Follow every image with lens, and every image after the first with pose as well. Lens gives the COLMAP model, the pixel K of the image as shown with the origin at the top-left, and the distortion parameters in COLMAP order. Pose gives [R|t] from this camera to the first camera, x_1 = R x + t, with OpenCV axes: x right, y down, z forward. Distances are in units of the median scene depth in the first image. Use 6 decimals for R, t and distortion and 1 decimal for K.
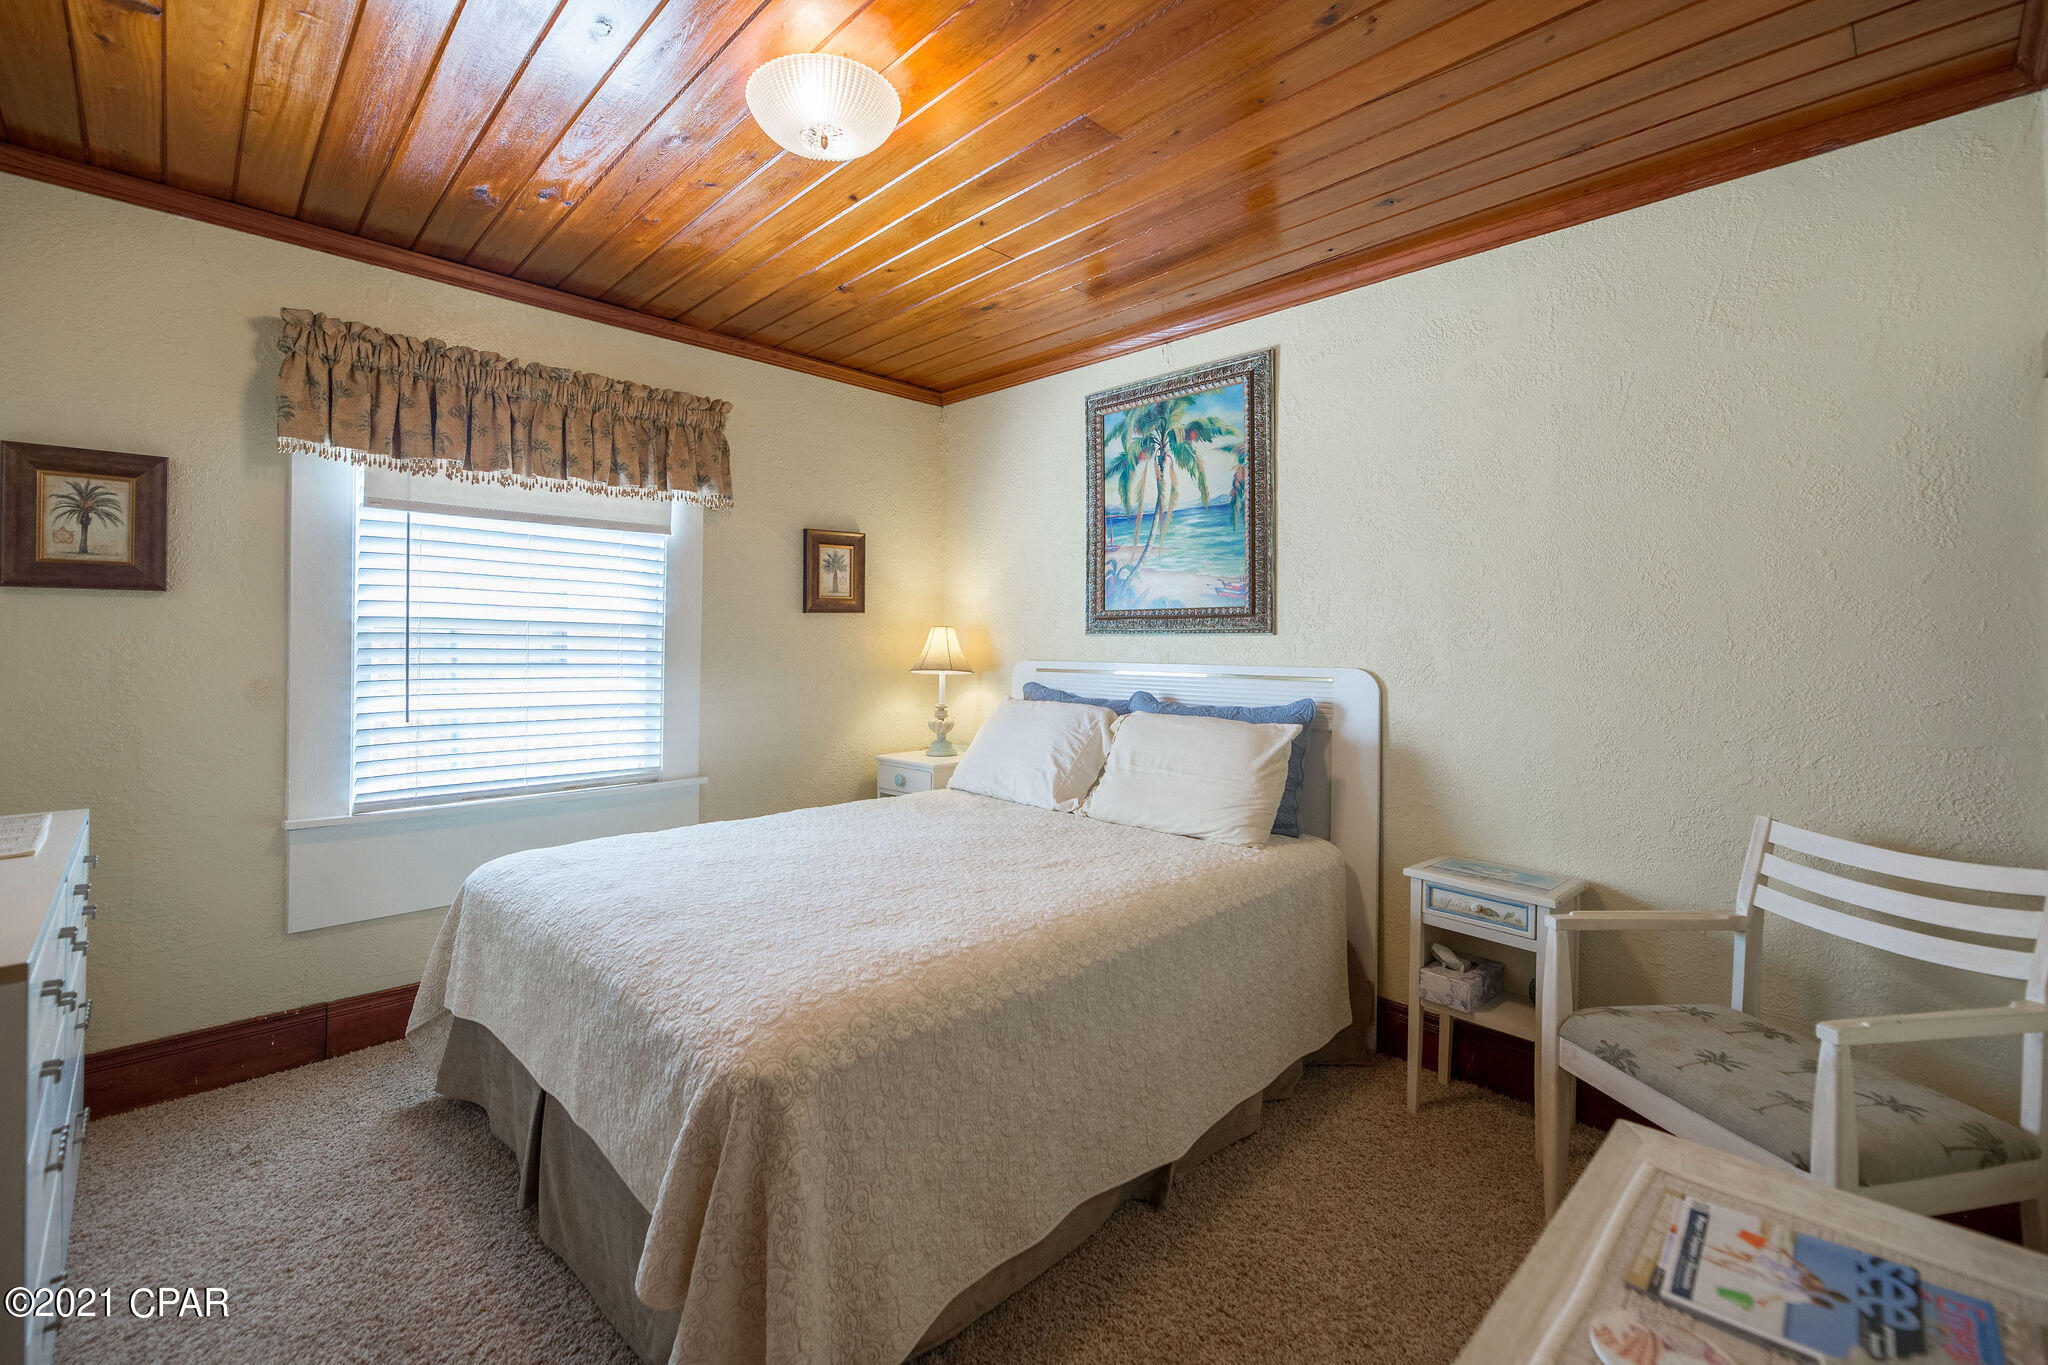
lens RADIAL K [[833.3, 0, 1014.8], [0, 833.3, 642.5], [0, 0, 1]] dist [-0.002917, -0.001738]
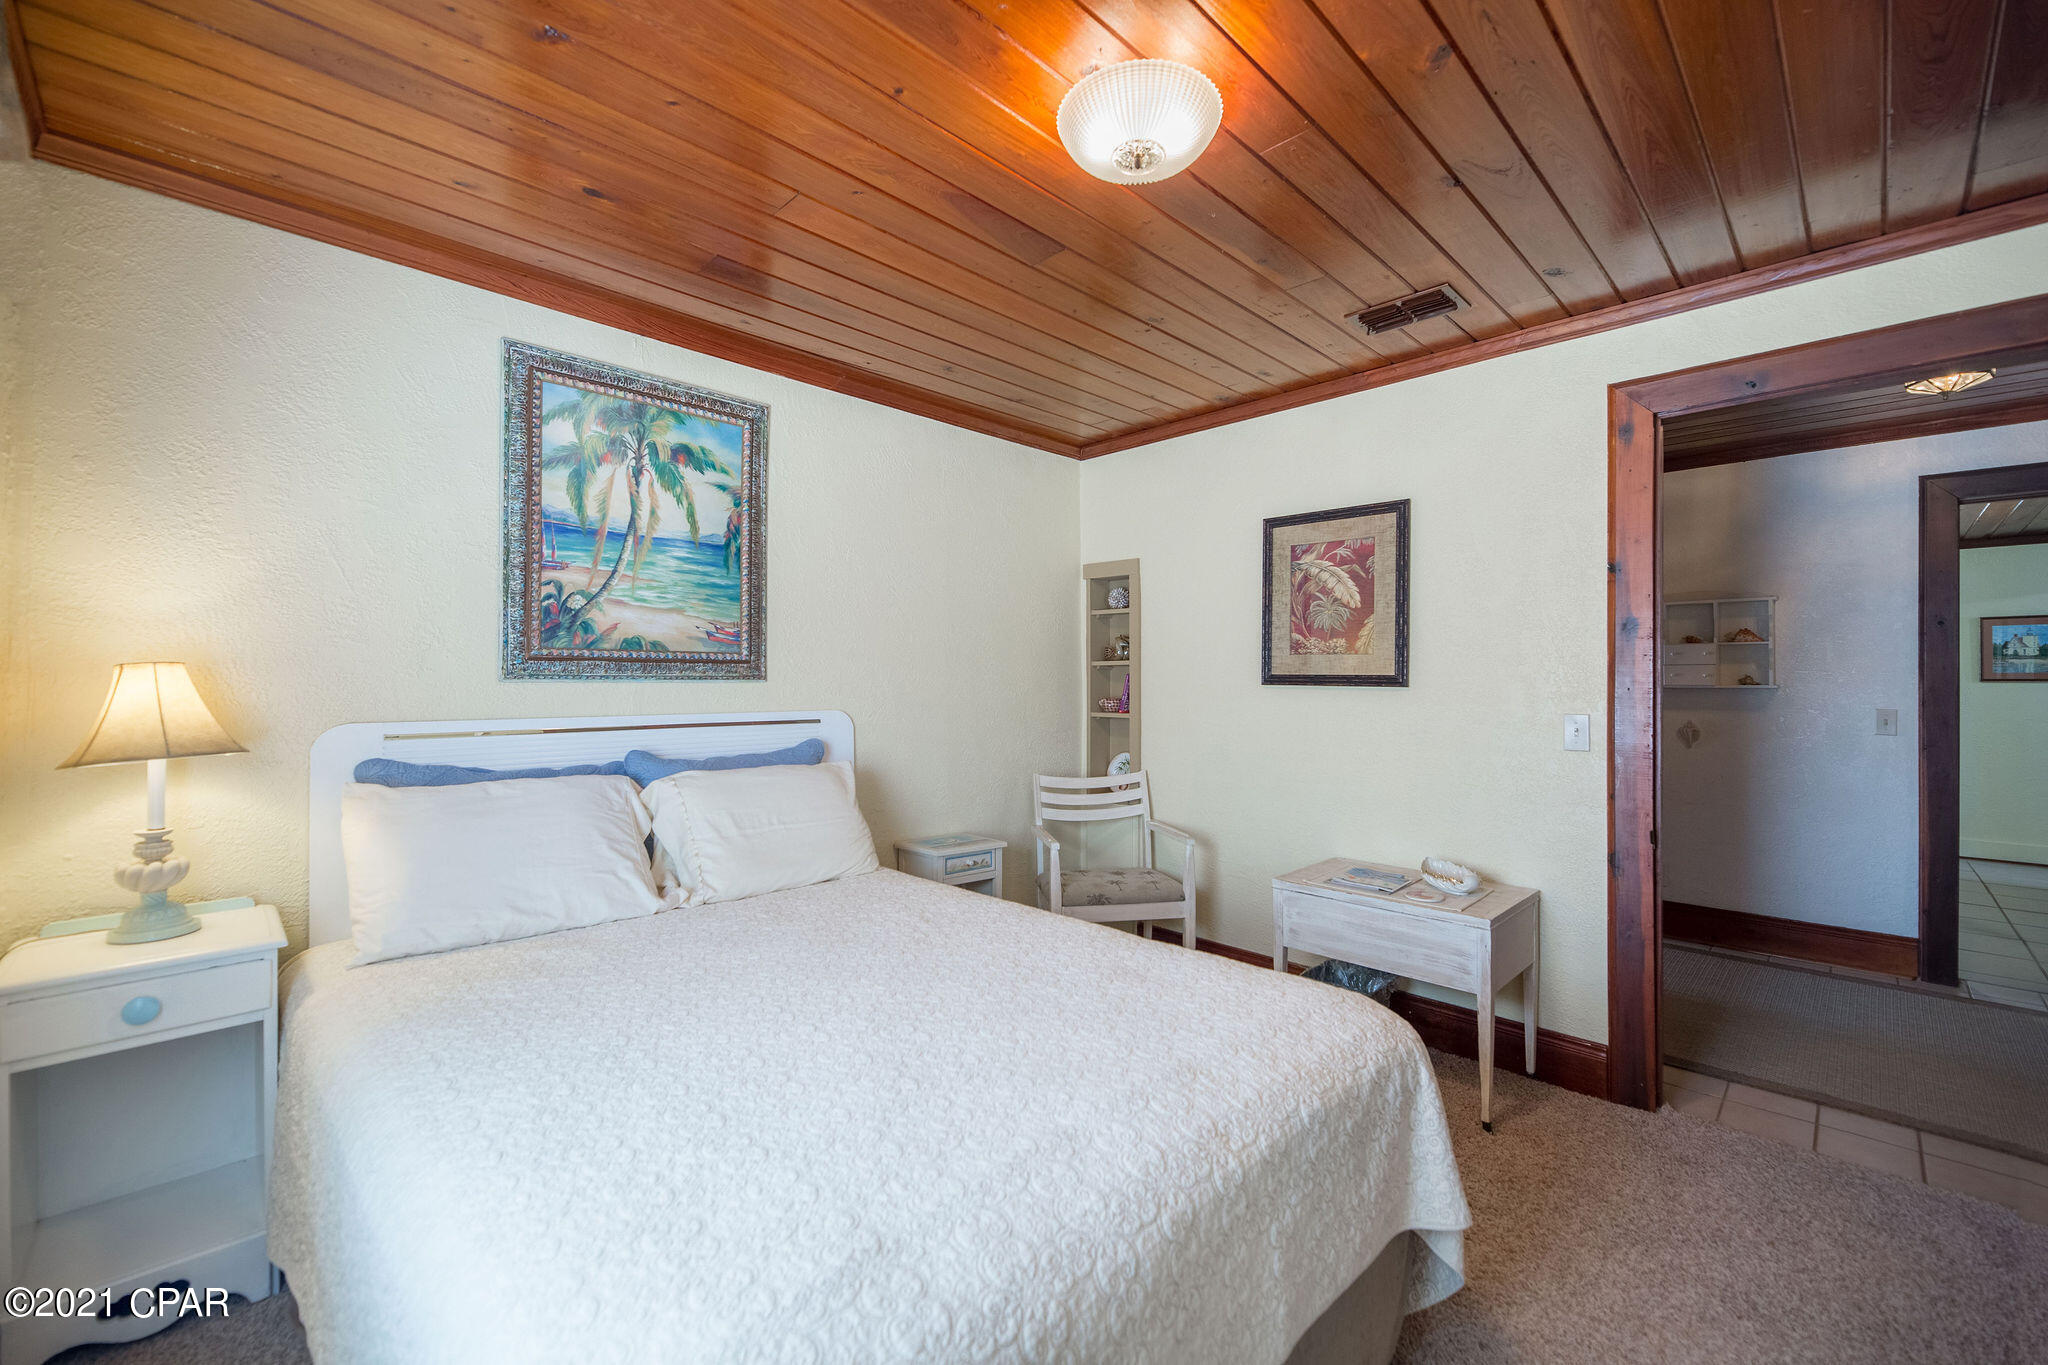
lens RADIAL K [[833.3, 0, 1022.0], [0, 833.3, 684.6], [0, 0, 1]] dist [-0.002917, -0.001738]
pose [[0.014599, -0.006274, 0.999874, -0.662298], [0.000280, 0.999980, 0.006271, -0.011067], [-0.999893, 0.000188, 0.014600, 0.607305]]
